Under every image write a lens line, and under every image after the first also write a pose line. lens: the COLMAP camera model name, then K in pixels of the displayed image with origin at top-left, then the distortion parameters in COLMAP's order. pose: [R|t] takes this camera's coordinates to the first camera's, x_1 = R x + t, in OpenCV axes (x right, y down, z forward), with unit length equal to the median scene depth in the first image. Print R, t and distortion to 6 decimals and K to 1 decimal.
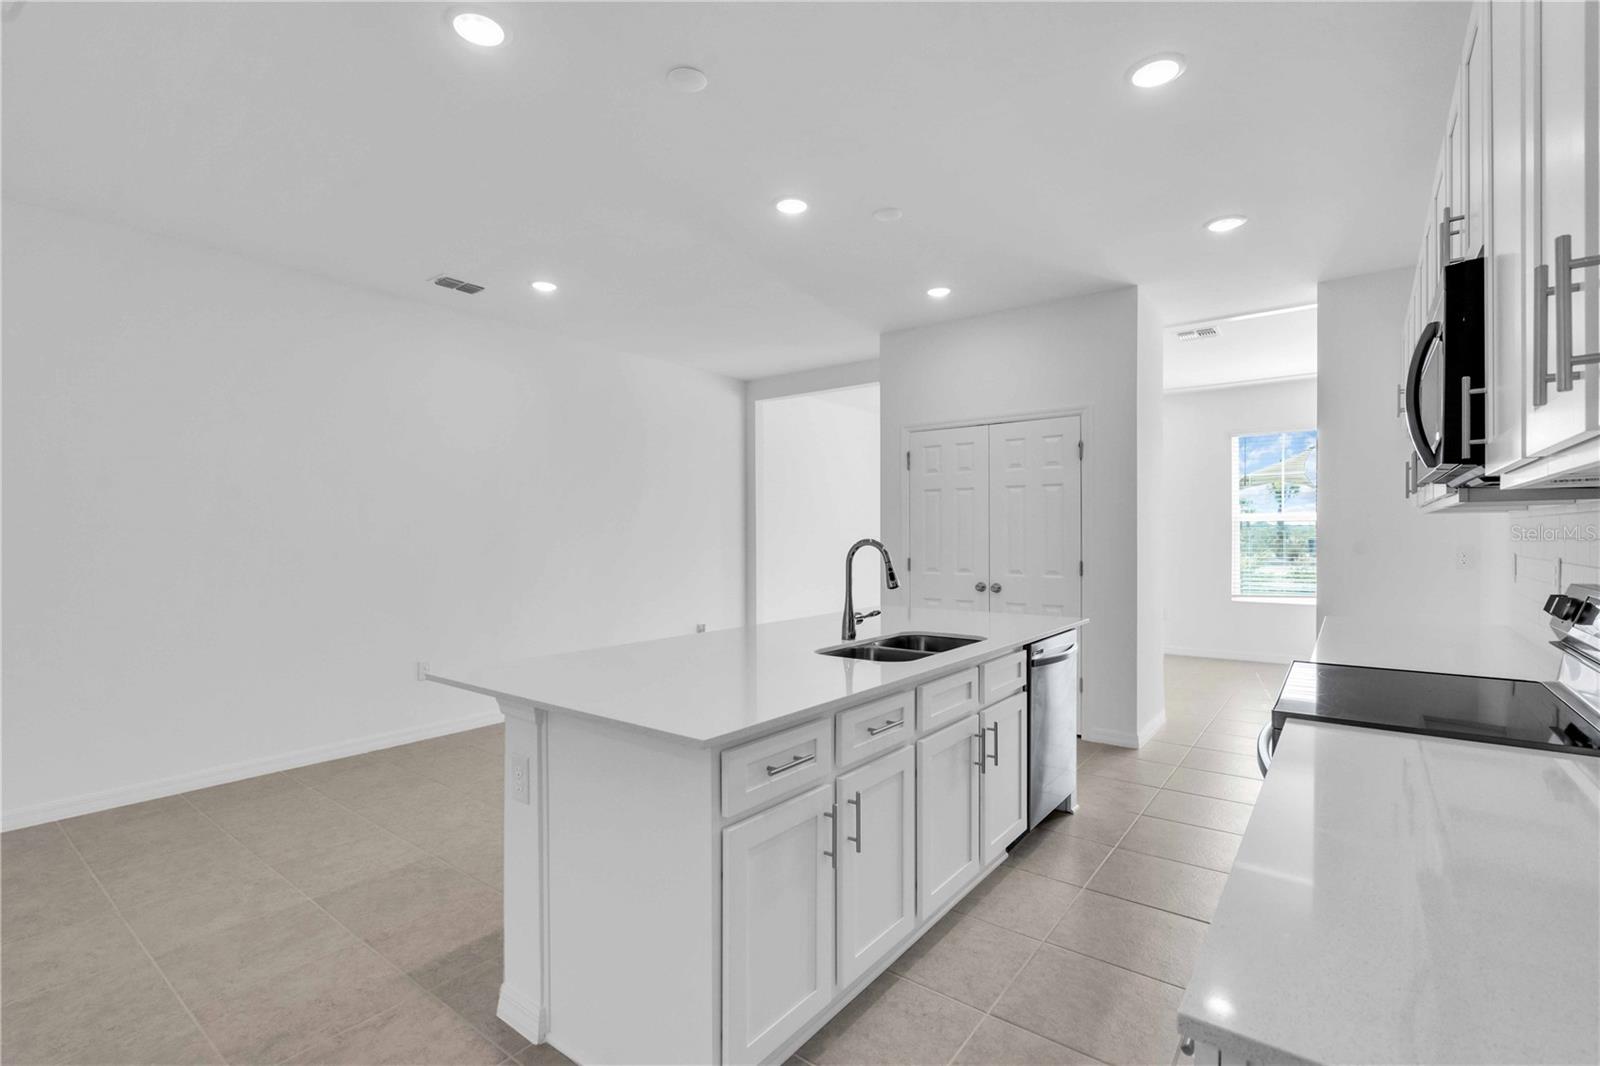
lens RADIAL K [[733.7, 0, 795.6], [0, 733.7, 532.5], [0, 0, 1]] dist [-0.008710, 0.000709]
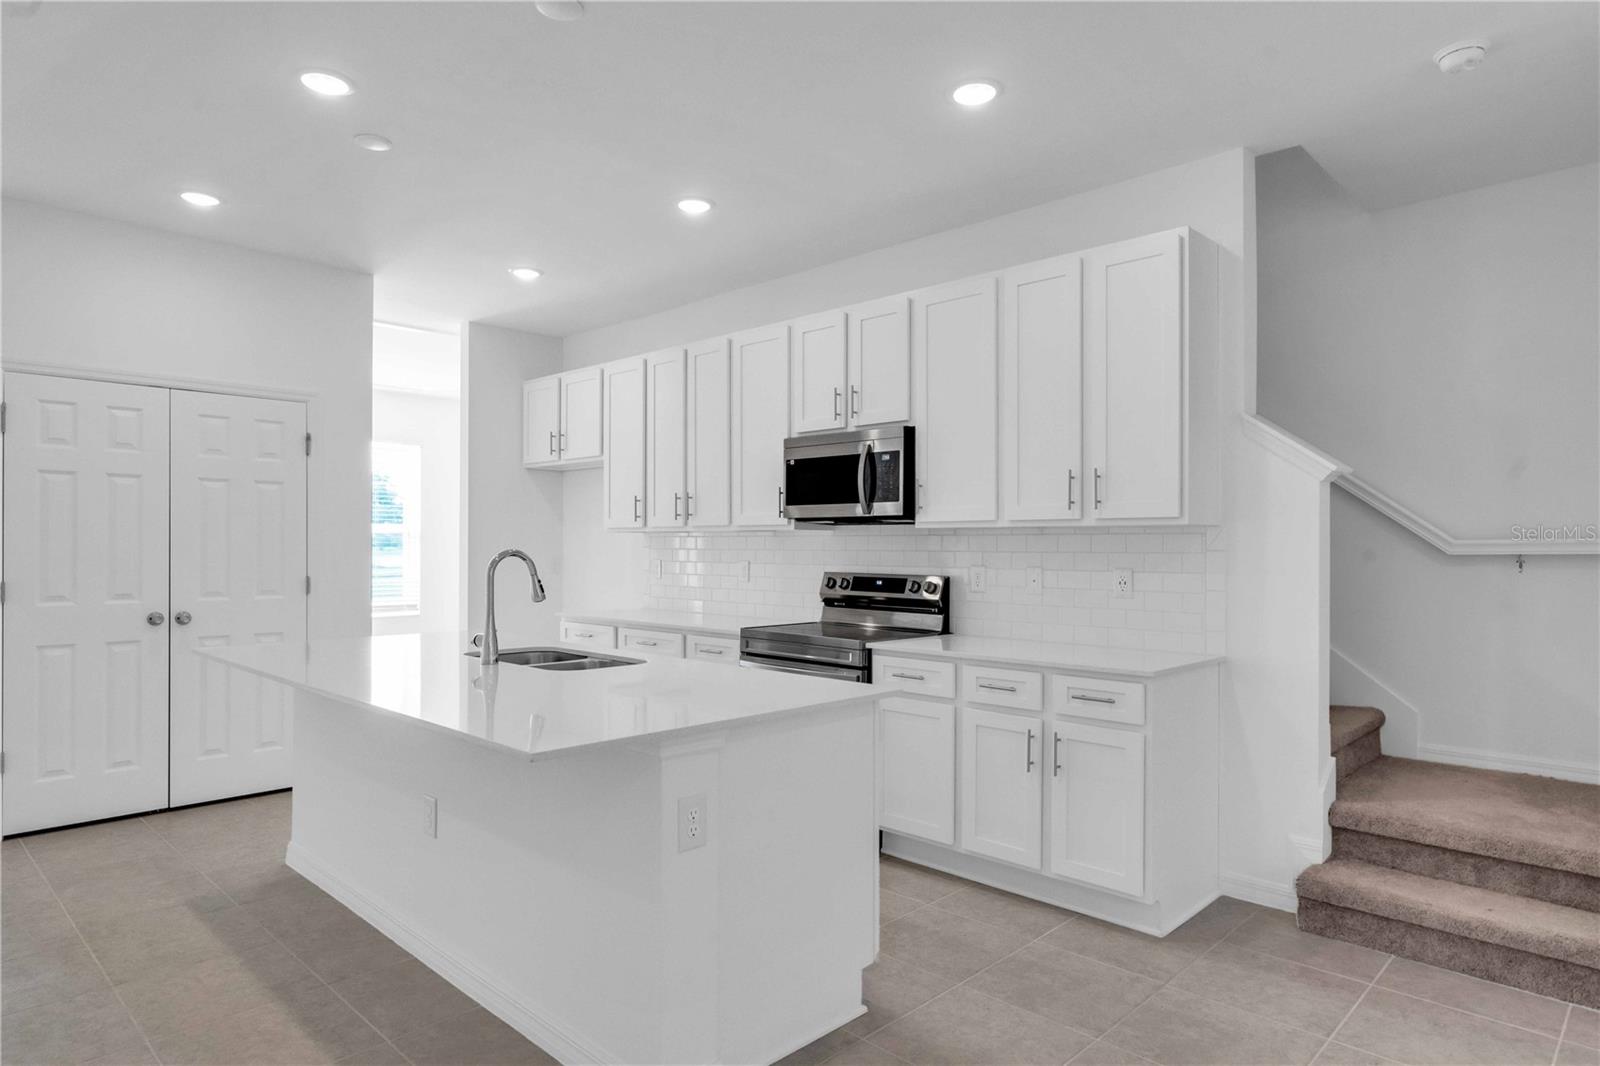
lens RADIAL K [[947.0, 0, 808.2], [0, 947.0, 540.5], [0, 0, 1]] dist [0.009052, 0.001154]
pose [[0.085859, 0.010352, 0.996254, -0.631299], [-0.007822, 0.999922, -0.009716, 0.004110], [-0.996277, -0.006959, 0.085933, 0.323288]]
